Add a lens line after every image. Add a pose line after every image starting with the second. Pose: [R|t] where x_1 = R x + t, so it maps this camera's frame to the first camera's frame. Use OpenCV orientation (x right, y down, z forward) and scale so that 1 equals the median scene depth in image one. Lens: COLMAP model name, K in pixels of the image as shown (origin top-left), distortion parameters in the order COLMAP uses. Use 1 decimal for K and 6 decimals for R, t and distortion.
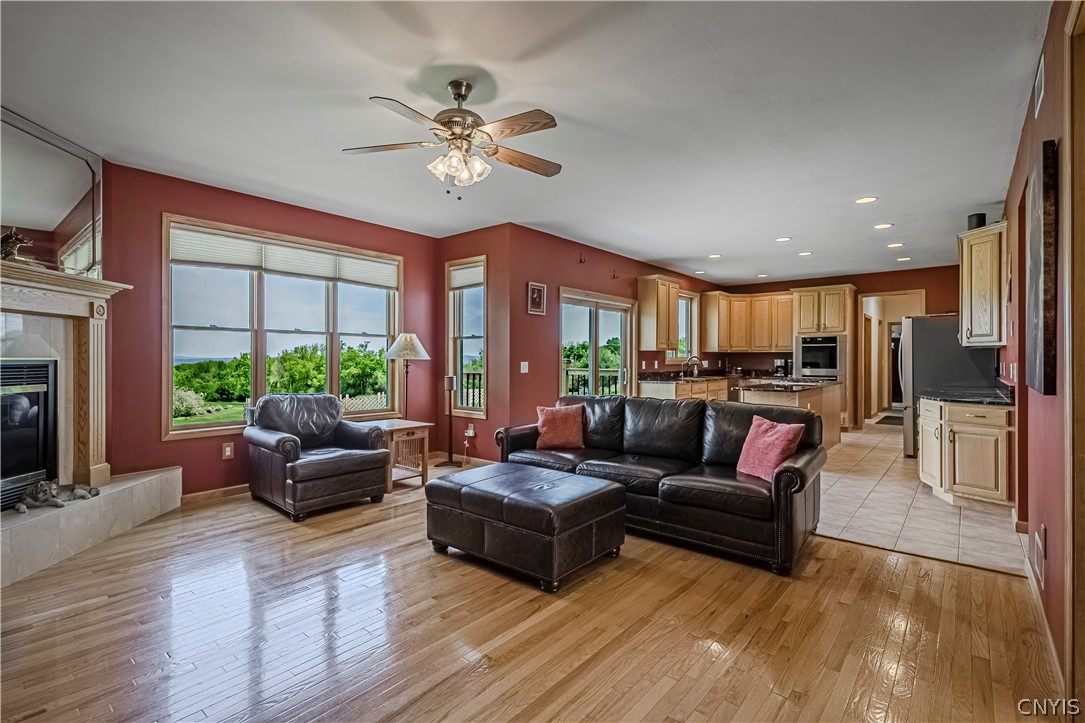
lens RADIAL K [[501.0, 0, 542.5], [0, 501.0, 361.5], [0, 0, 1]] dist [0.011533, -0.001086]
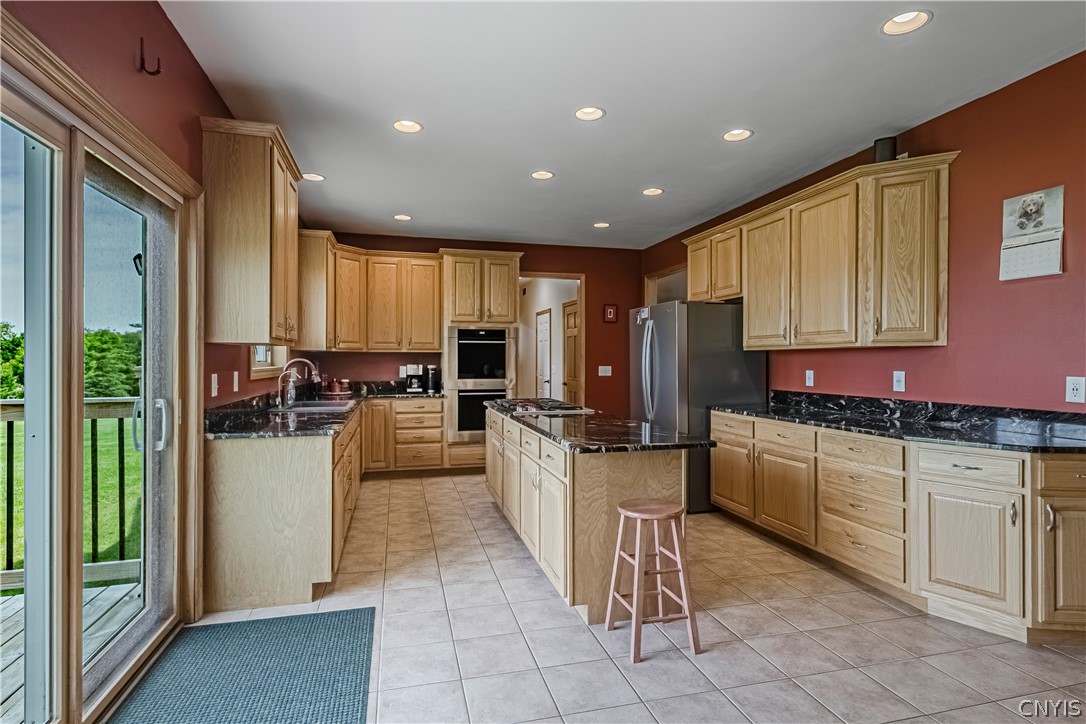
lens RADIAL K [[547.5, 0, 535.2], [0, 547.5, 362.2], [0, 0, 1]] dist [0.004617, 0.001088]
pose [[0.581129, -0.003154, 0.813805, 0.023474], [0.004058, 0.999991, 0.000978, -0.008581], [-0.813801, 0.002734, 0.581137, 0.620078]]
